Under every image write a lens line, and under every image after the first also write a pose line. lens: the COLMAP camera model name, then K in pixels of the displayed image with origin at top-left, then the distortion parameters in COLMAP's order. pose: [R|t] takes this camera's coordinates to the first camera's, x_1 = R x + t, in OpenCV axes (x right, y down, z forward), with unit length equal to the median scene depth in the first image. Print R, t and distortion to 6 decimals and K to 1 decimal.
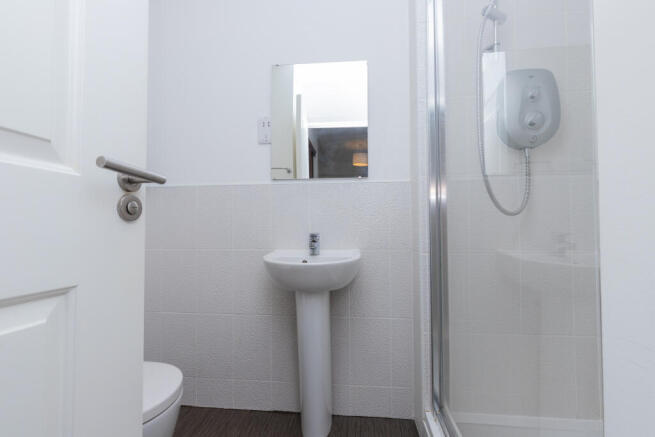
lens RADIAL K [[299.6, 0, 327.9], [0, 299.6, 220.0], [0, 0, 1]] dist [-0.004480, -0.000662]
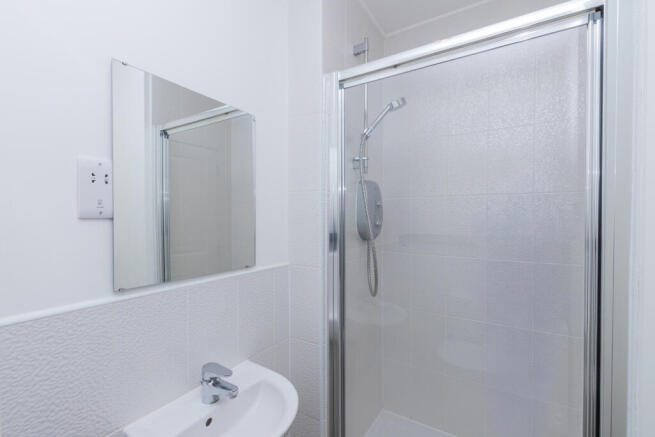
lens RADIAL K [[299.6, 0, 327.4], [0, 299.6, 218.4], [0, 0, 1]] dist [-0.004480, -0.000662]
pose [[0.462904, -0.005360, 0.886392, -0.462597], [-0.017042, 0.999743, 0.014946, -0.269240], [-0.886244, -0.022024, 0.462694, 0.453345]]
